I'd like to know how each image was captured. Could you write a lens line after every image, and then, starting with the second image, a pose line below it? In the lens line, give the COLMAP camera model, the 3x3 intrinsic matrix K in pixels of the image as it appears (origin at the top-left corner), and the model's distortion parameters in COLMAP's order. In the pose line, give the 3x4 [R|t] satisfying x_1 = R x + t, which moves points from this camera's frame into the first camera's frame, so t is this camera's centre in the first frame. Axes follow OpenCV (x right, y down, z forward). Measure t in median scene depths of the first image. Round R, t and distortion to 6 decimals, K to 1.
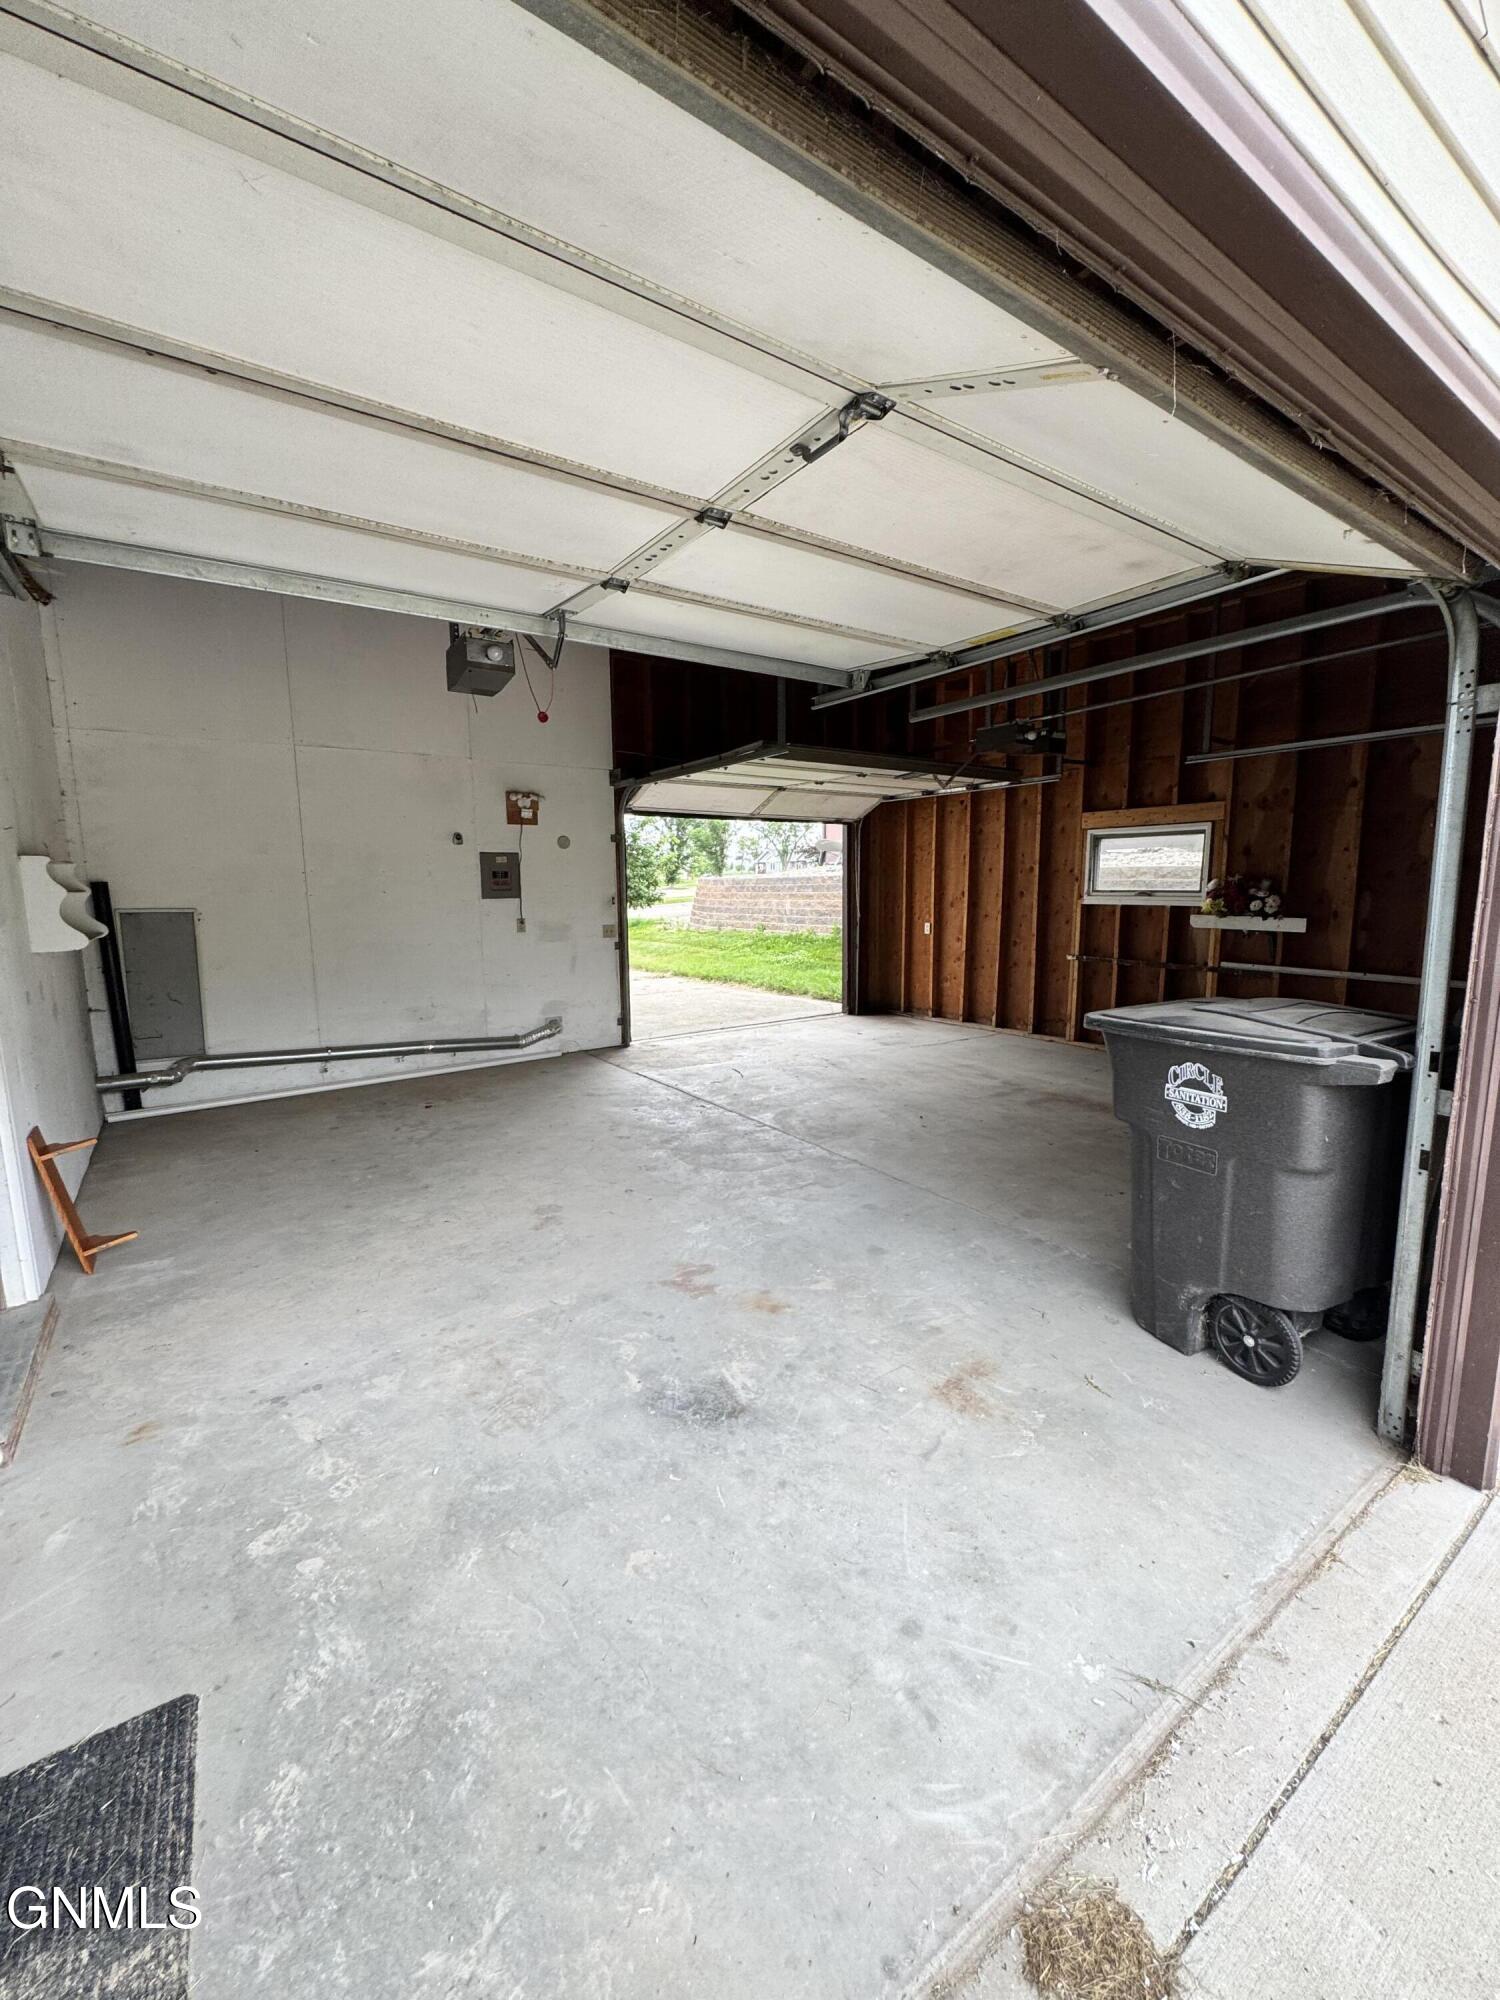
lens RADIAL K [[803.7, 0, 750.0], [0, 803.7, 1000.0], [0, 0, 1]] dist [-0.002456, 0.000286]
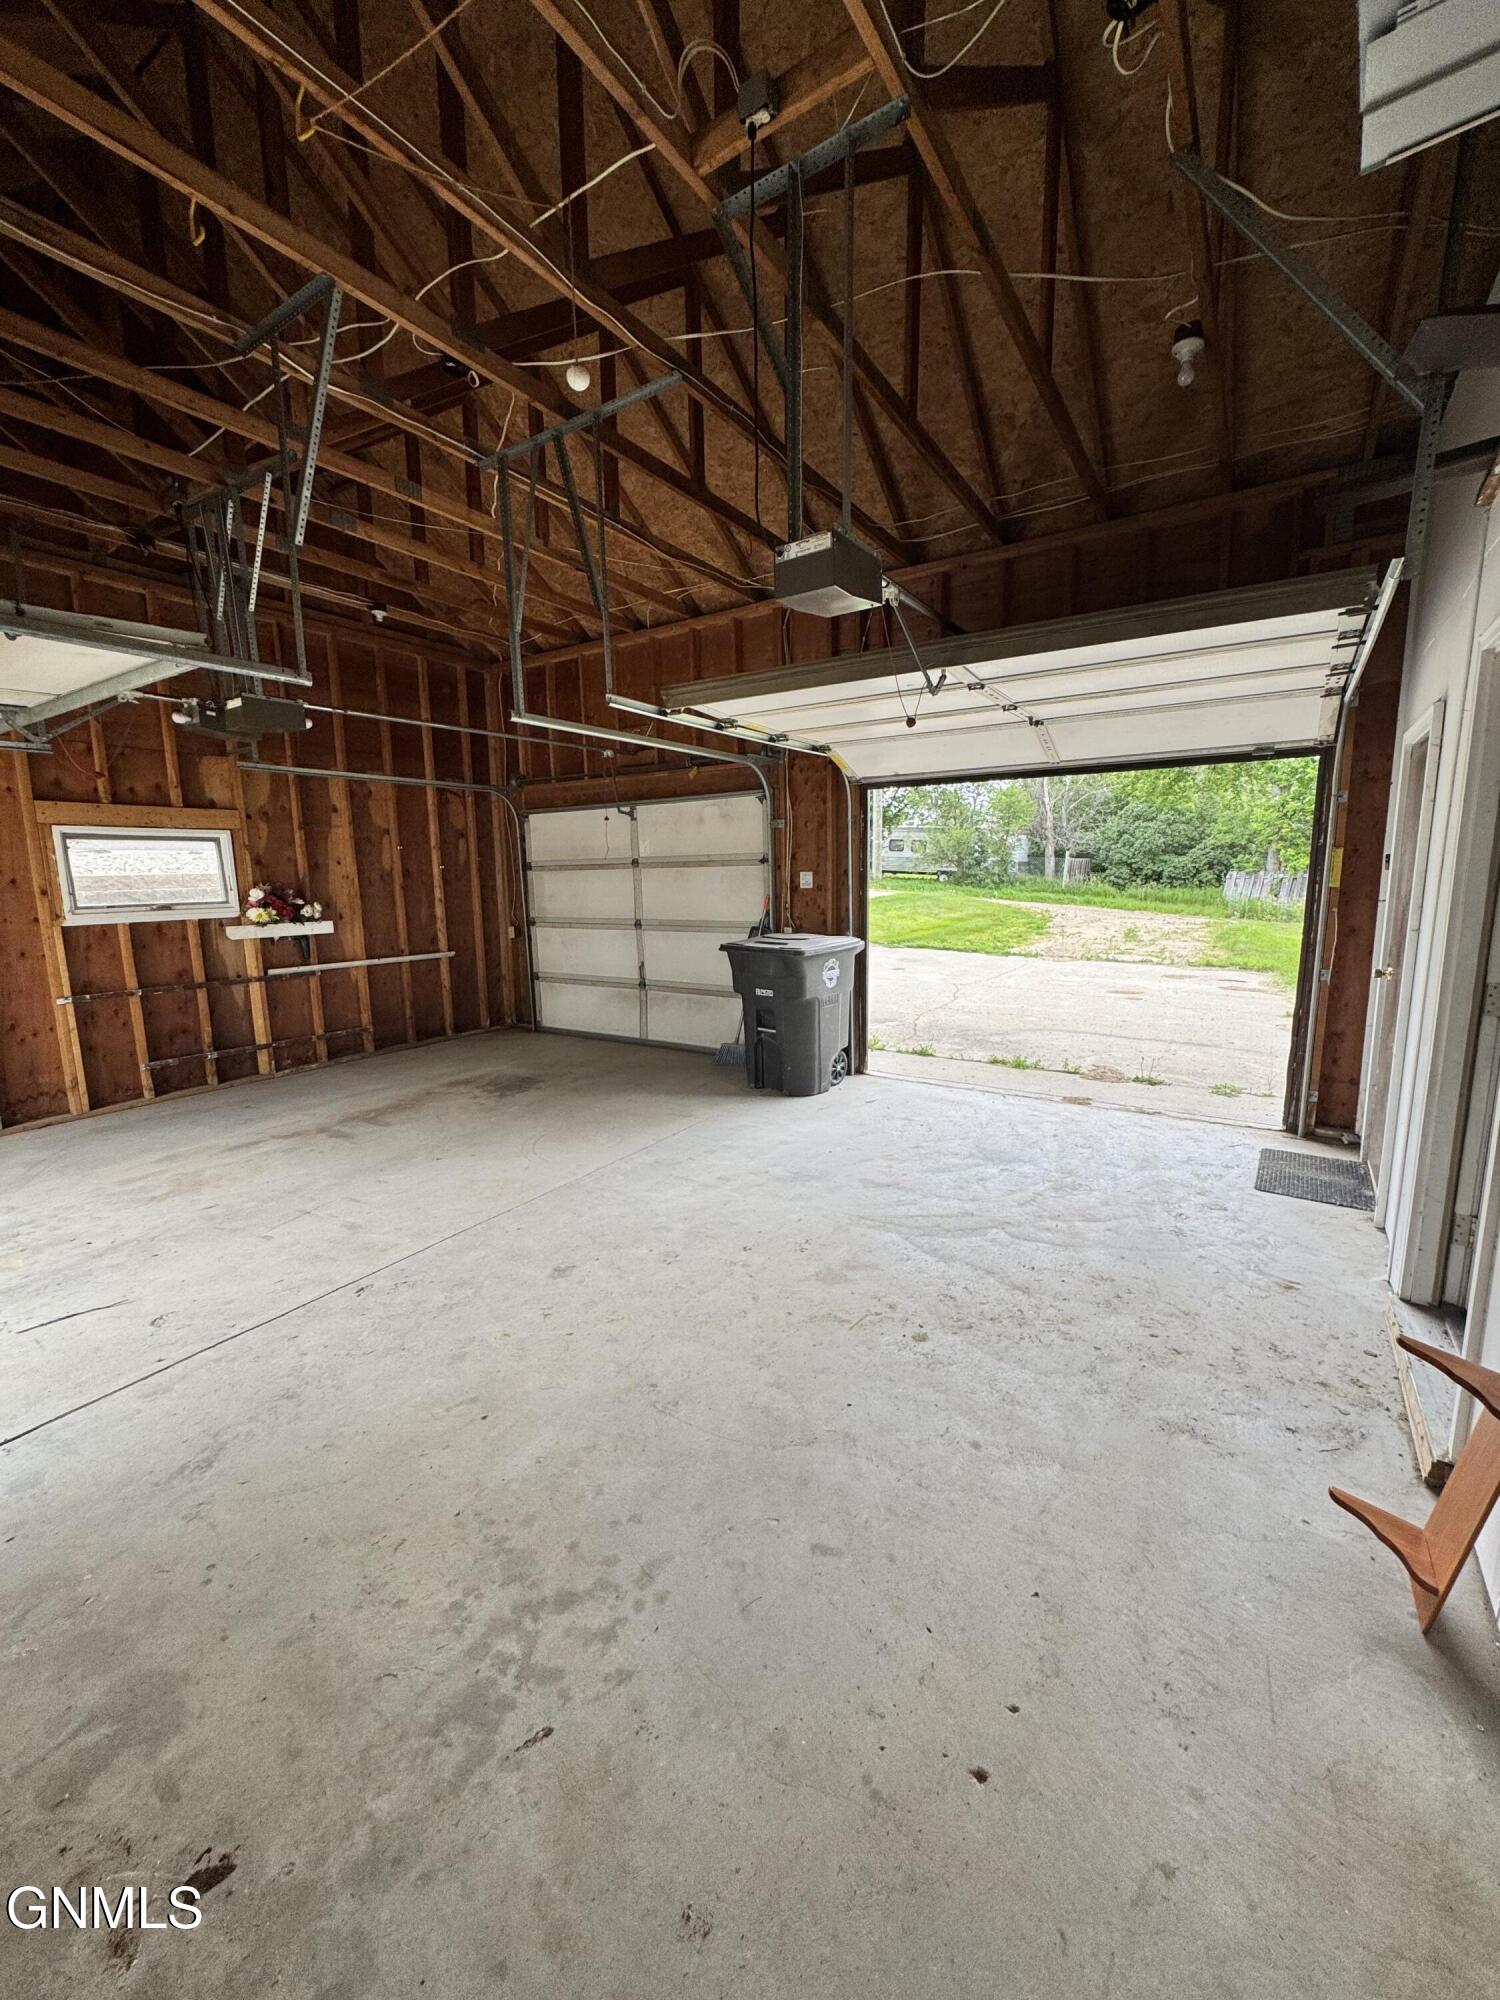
lens RADIAL K [[803.7, 0, 750.0], [0, 803.7, 1000.0], [0, 0, 1]] dist [-0.002456, 0.000286]
pose [[-0.384157, -0.130481, 0.914001, -0.609828], [0.153647, 0.967124, 0.202643, -0.128229], [-0.910393, 0.218280, -0.351479, 0.842544]]
